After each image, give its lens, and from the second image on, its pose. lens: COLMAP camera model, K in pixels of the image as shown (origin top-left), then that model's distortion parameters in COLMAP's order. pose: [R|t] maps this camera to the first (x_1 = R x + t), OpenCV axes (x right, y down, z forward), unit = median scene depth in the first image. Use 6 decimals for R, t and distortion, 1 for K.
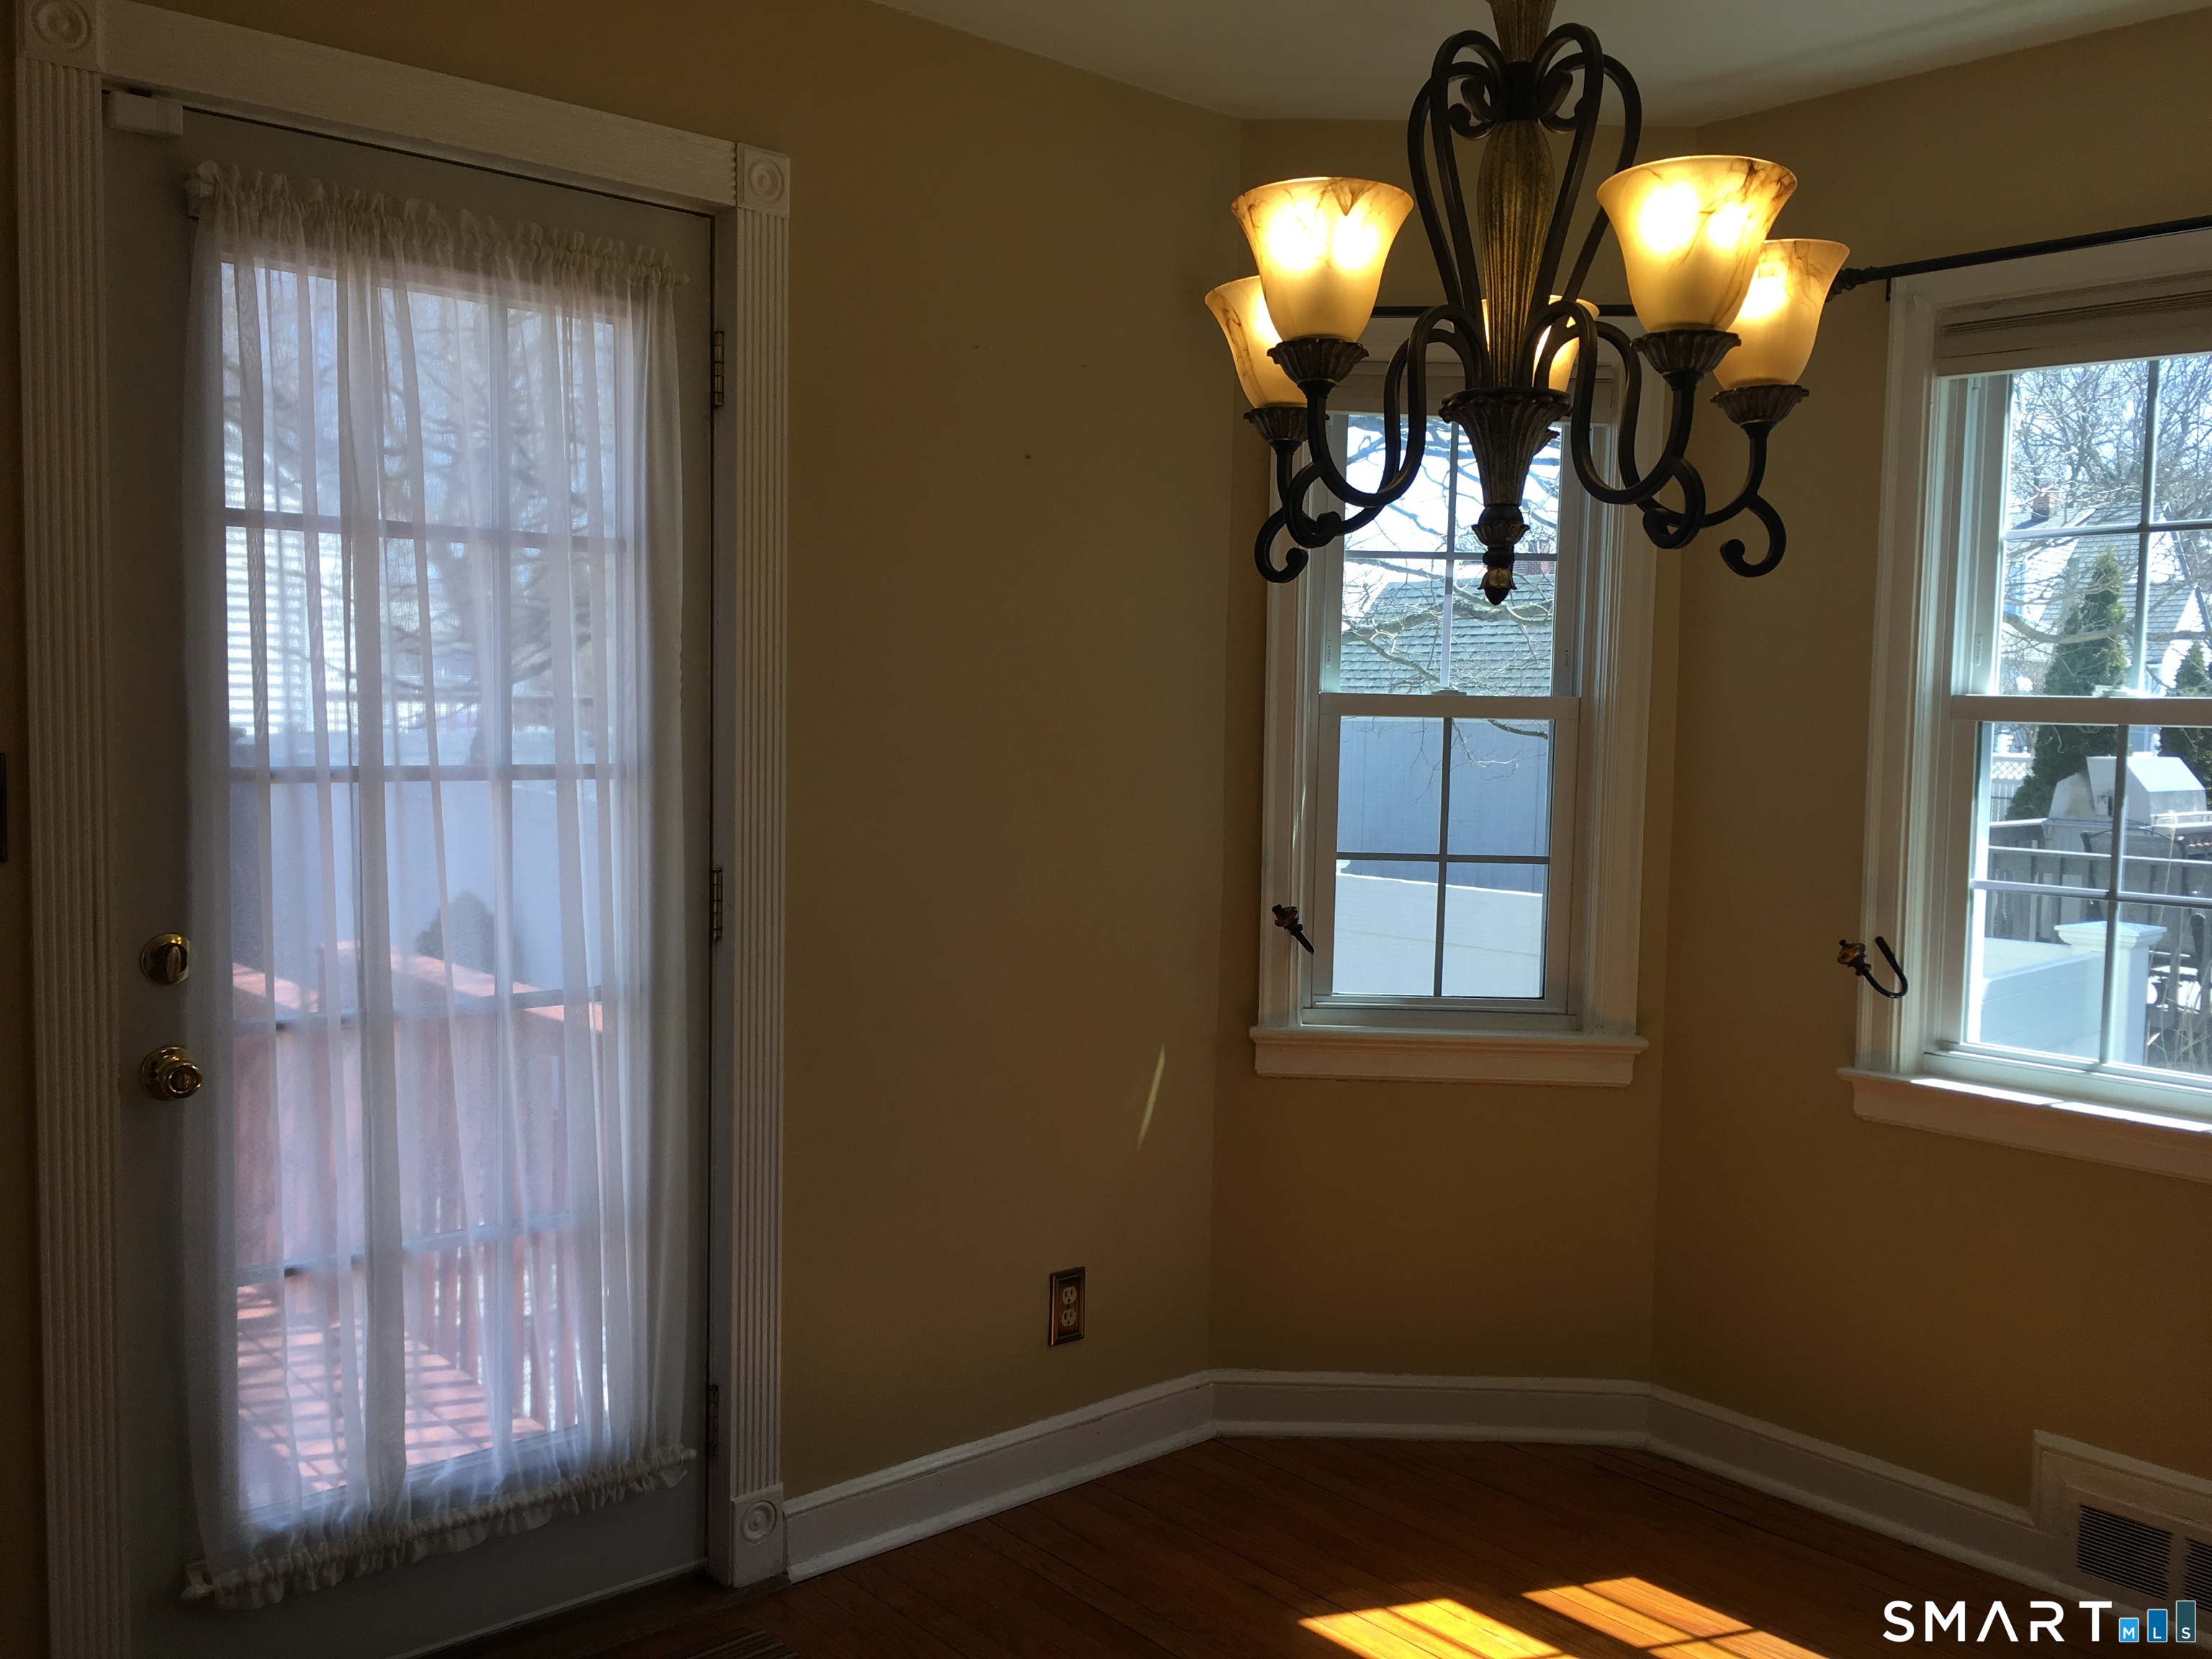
lens RADIAL K [[1853.0, 0, 1106.0], [0, 1853.0, 829.5], [0, 0, 1]] dist [0.084650, -0.113328]
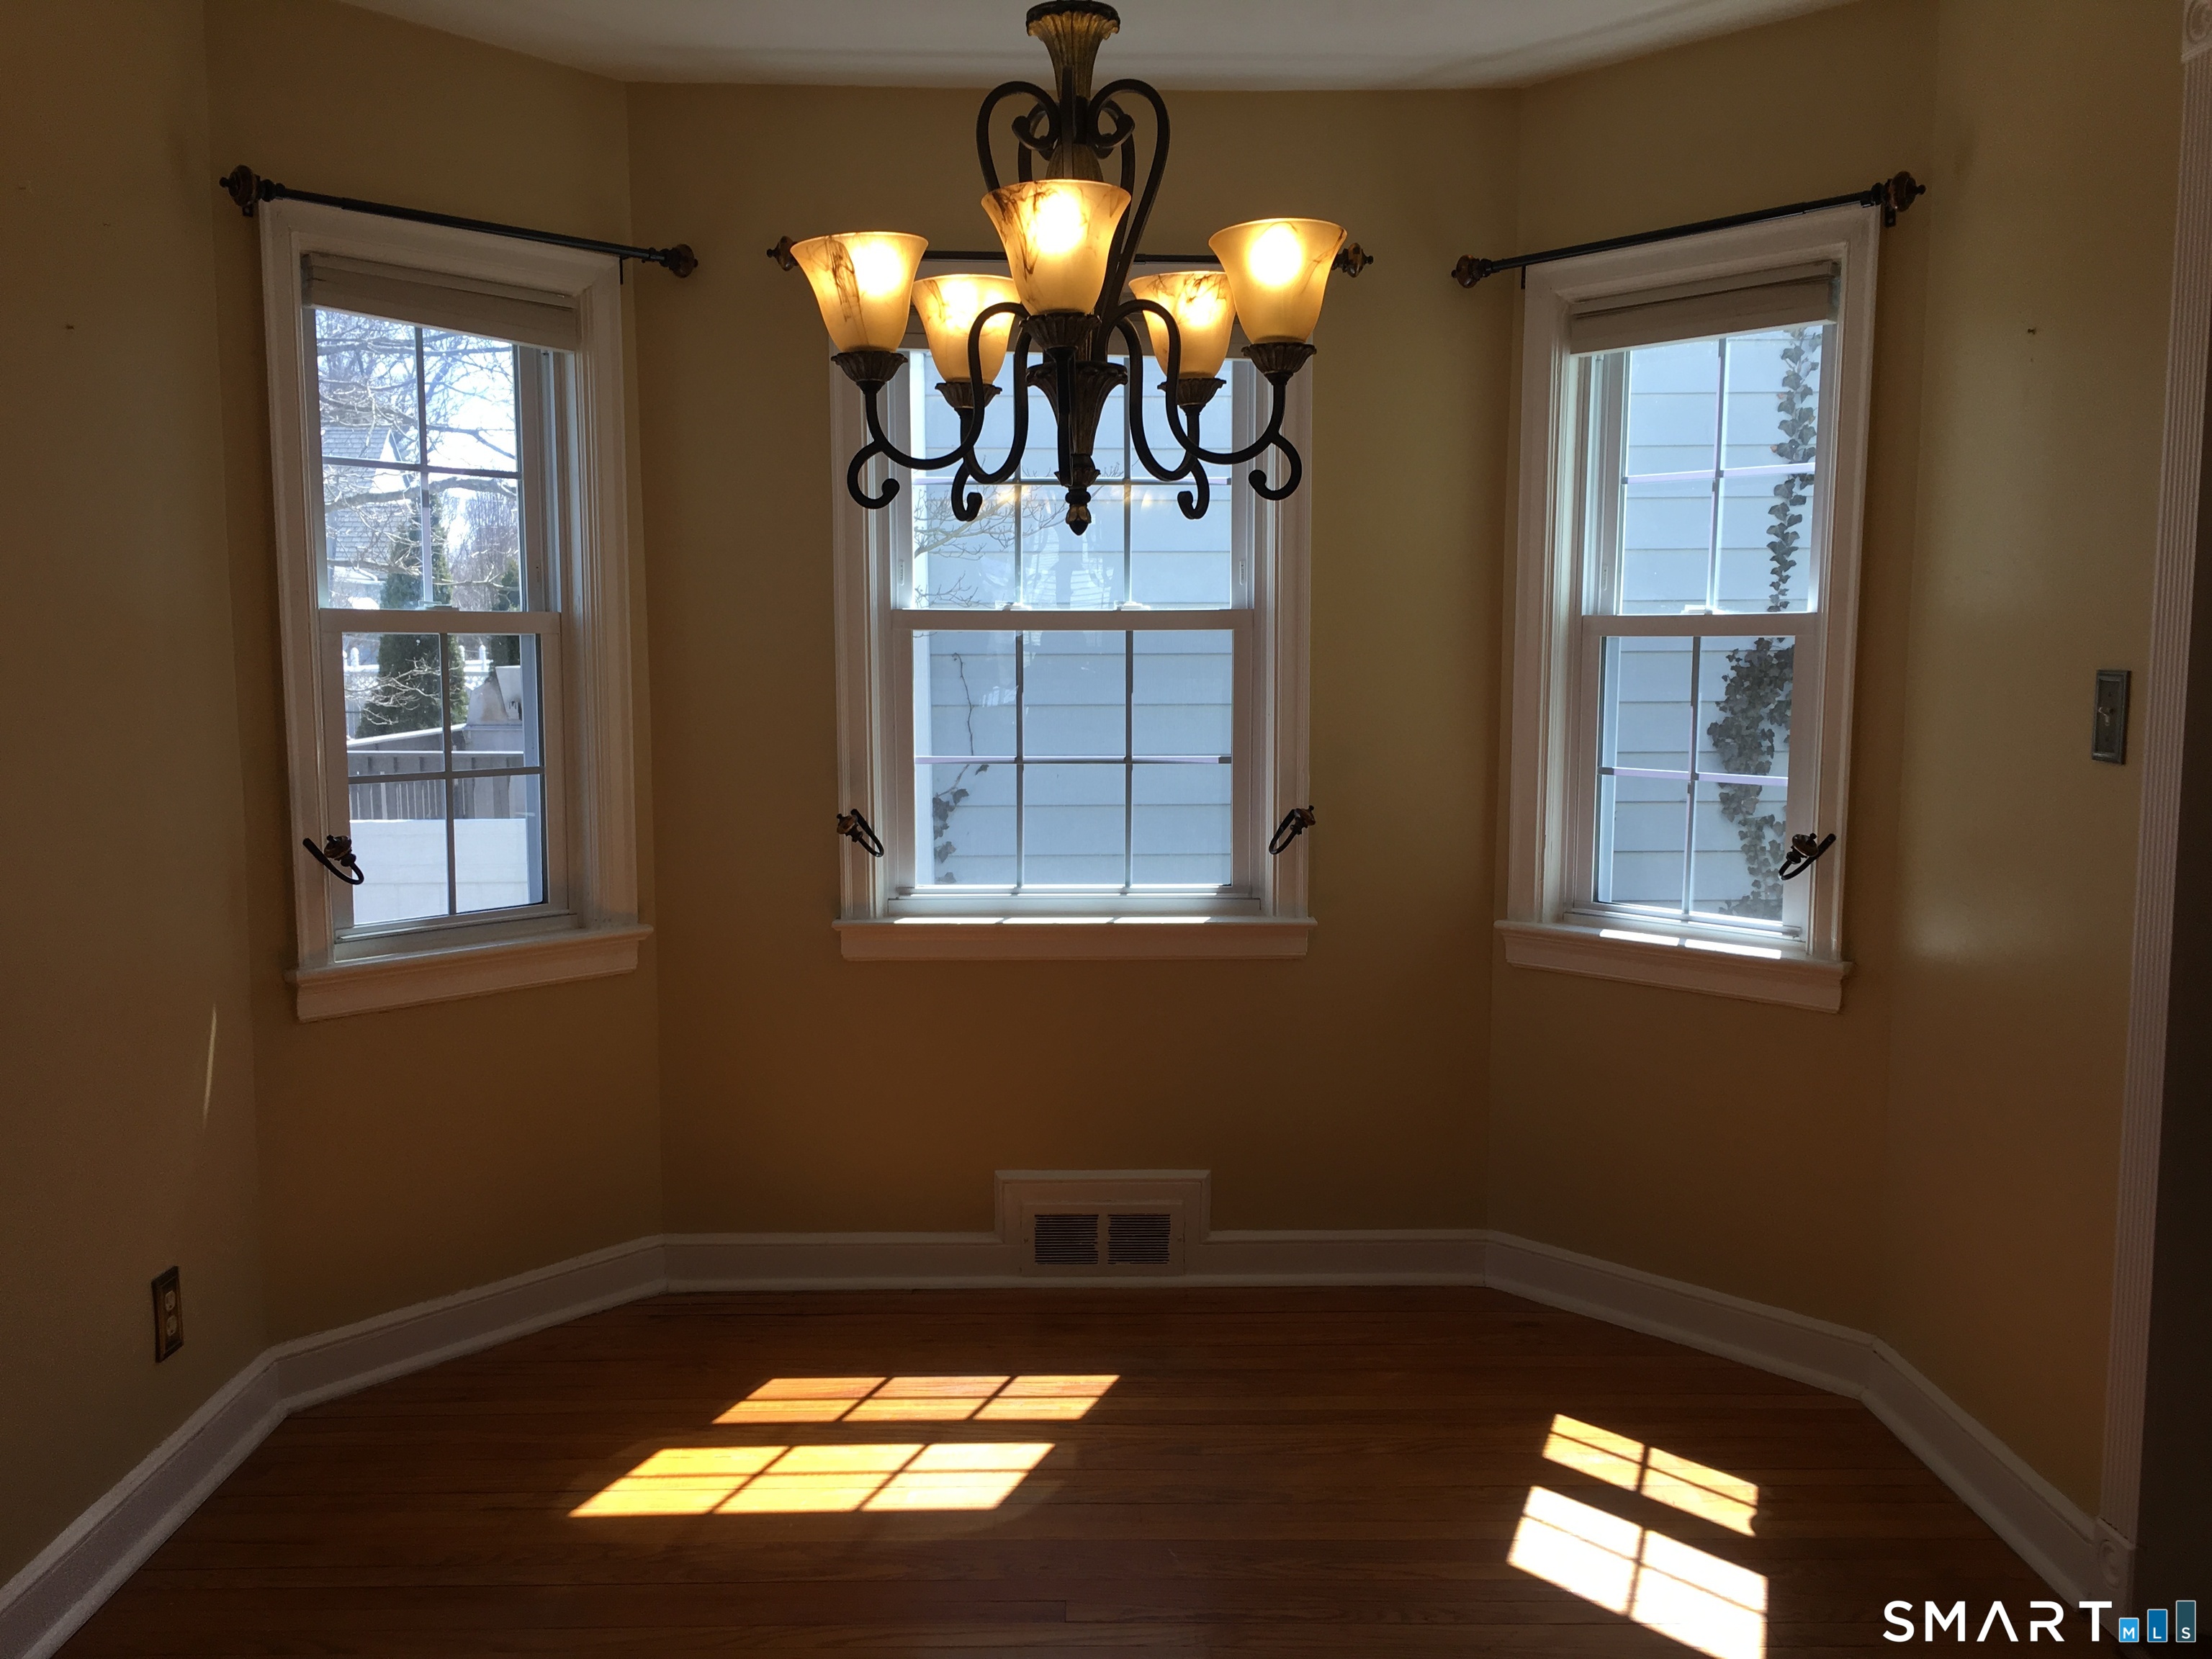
lens RADIAL K [[1853.0, 0, 1106.0], [0, 1853.0, 829.5], [0, 0, 1]] dist [0.084650, -0.113328]
pose [[0.644089, -0.094972, 0.759032, -0.384169], [0.060665, 0.995479, 0.073078, -0.007840], [-0.762541, -0.001022, 0.646939, 0.093284]]
